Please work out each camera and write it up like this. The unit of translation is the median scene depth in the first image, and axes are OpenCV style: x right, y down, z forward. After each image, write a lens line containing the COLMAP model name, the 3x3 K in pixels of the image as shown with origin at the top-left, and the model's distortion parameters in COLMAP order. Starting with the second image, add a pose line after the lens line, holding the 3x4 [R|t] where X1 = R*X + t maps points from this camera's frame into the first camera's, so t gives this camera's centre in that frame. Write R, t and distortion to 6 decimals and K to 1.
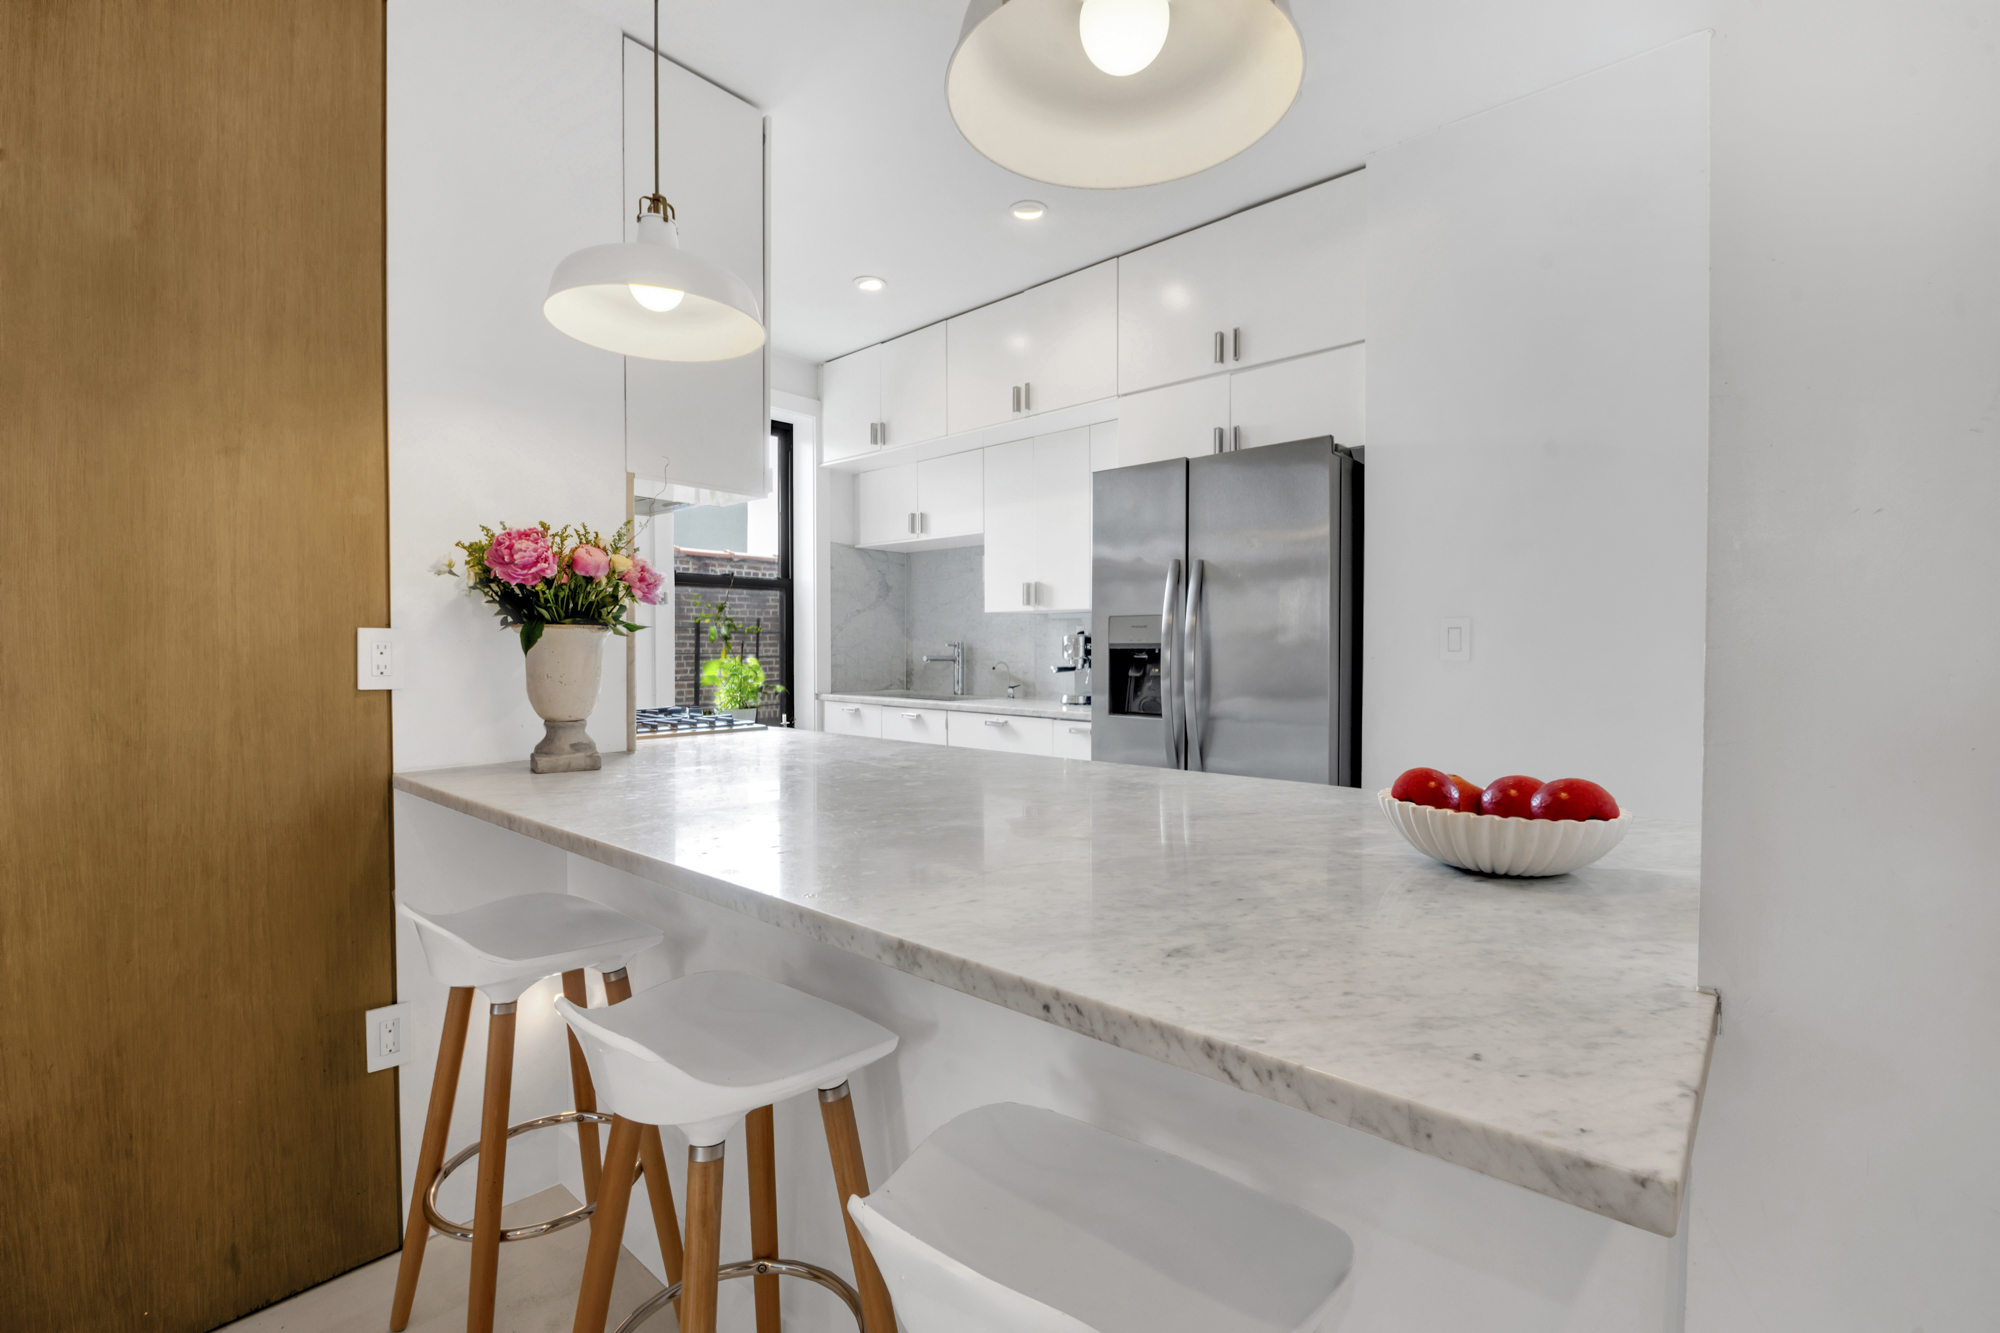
lens RADIAL K [[871.8, 0, 1000.0], [0, 871.8, 666.5], [0, 0, 1]] dist [-0.000035, -0.016240]
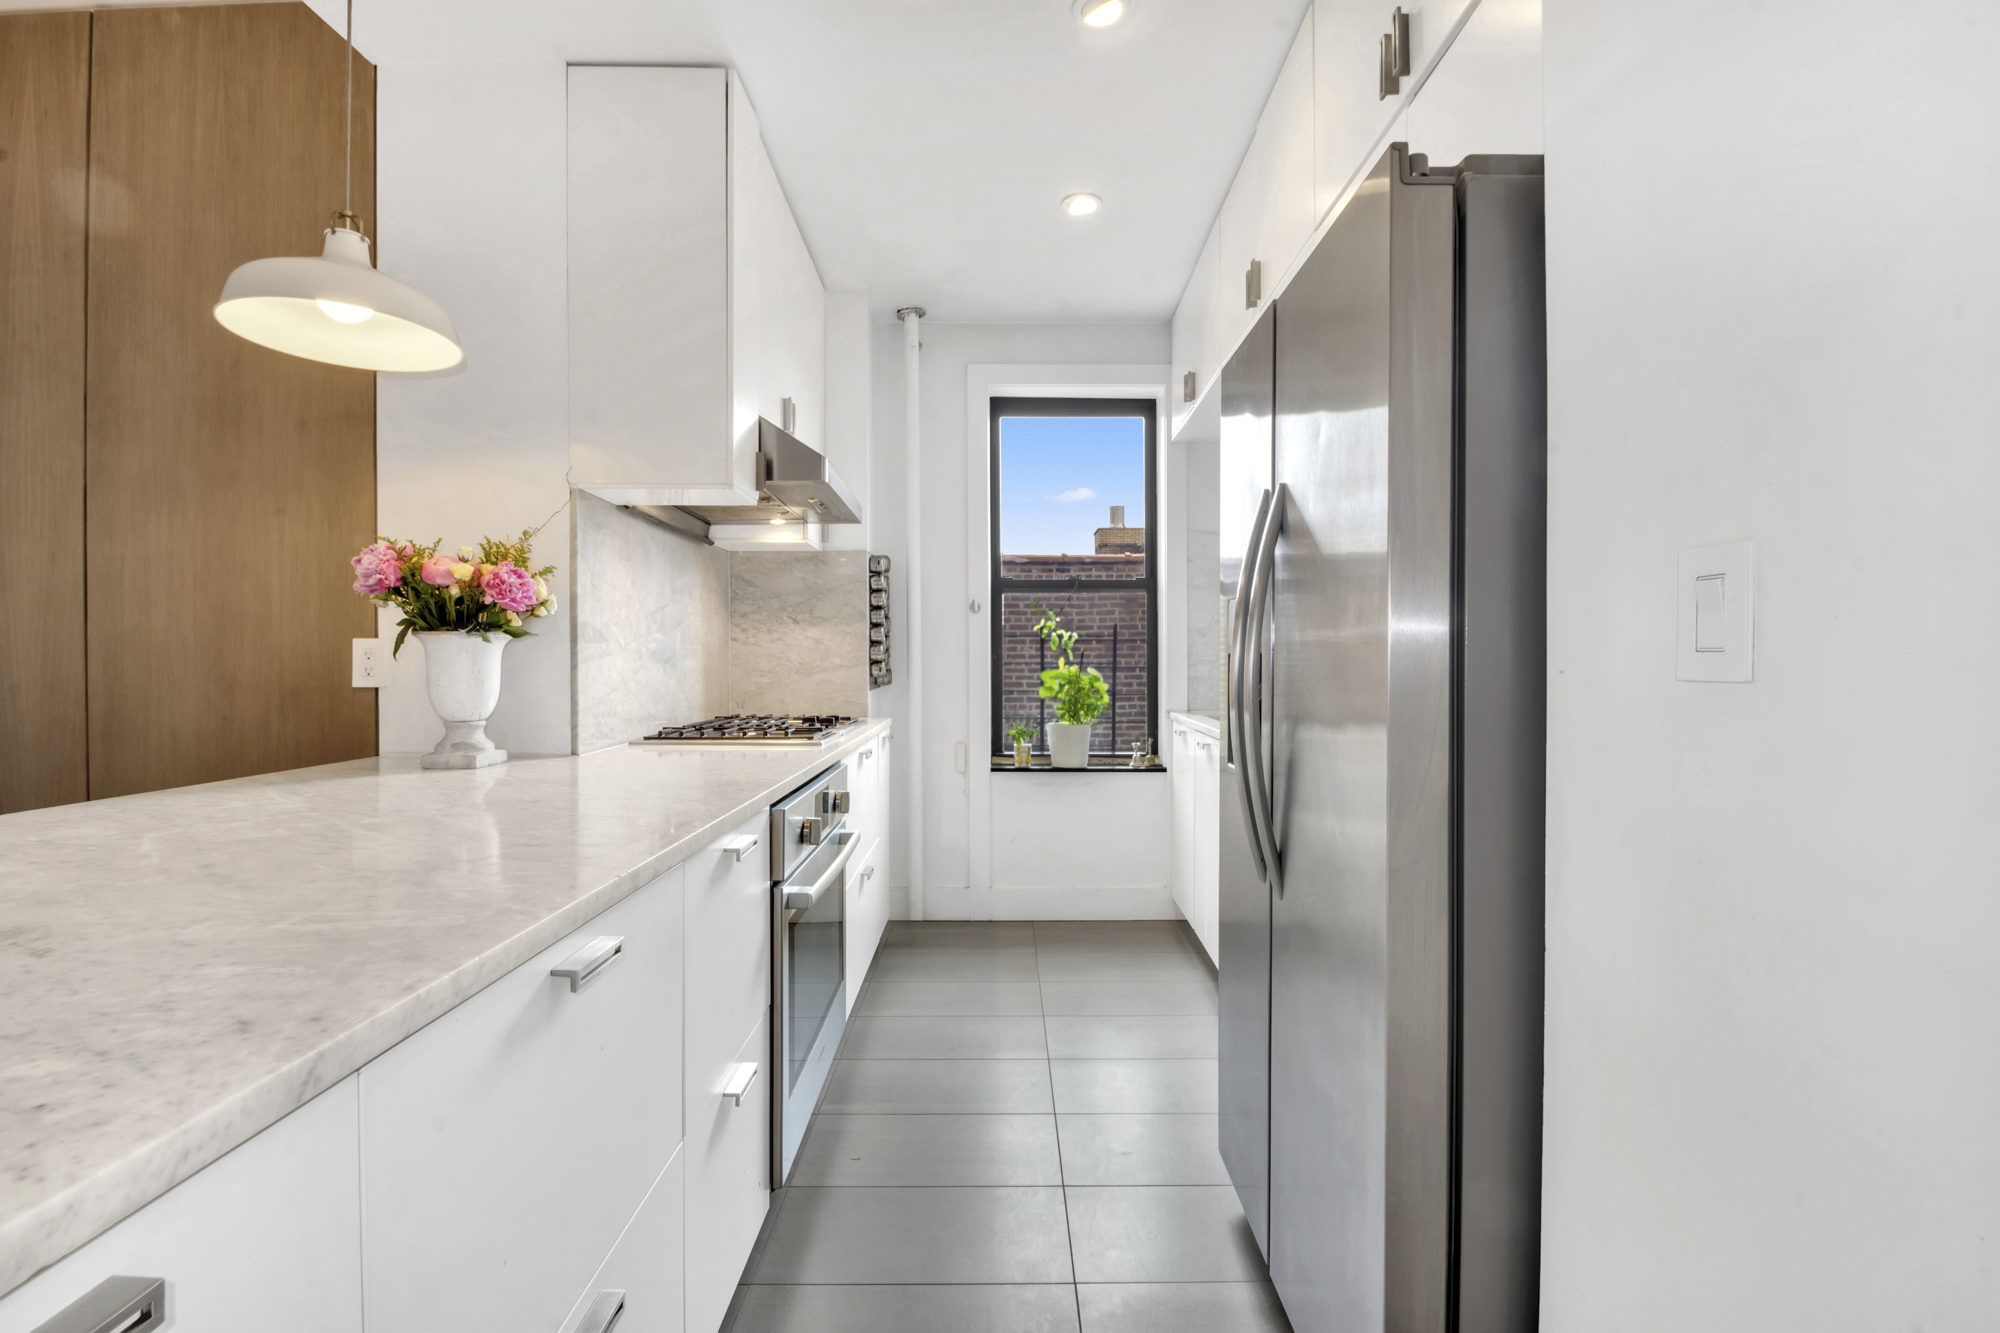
lens RADIAL K [[871.8, 0, 1000.0], [0, 871.8, 666.5], [0, 0, 1]] dist [-0.000035, -0.016240]
pose [[0.666611, 0.004525, -0.745392, 0.809879], [-0.015931, 0.999840, -0.008177, -0.007759], [0.745236, 0.017326, 0.666576, 0.834774]]
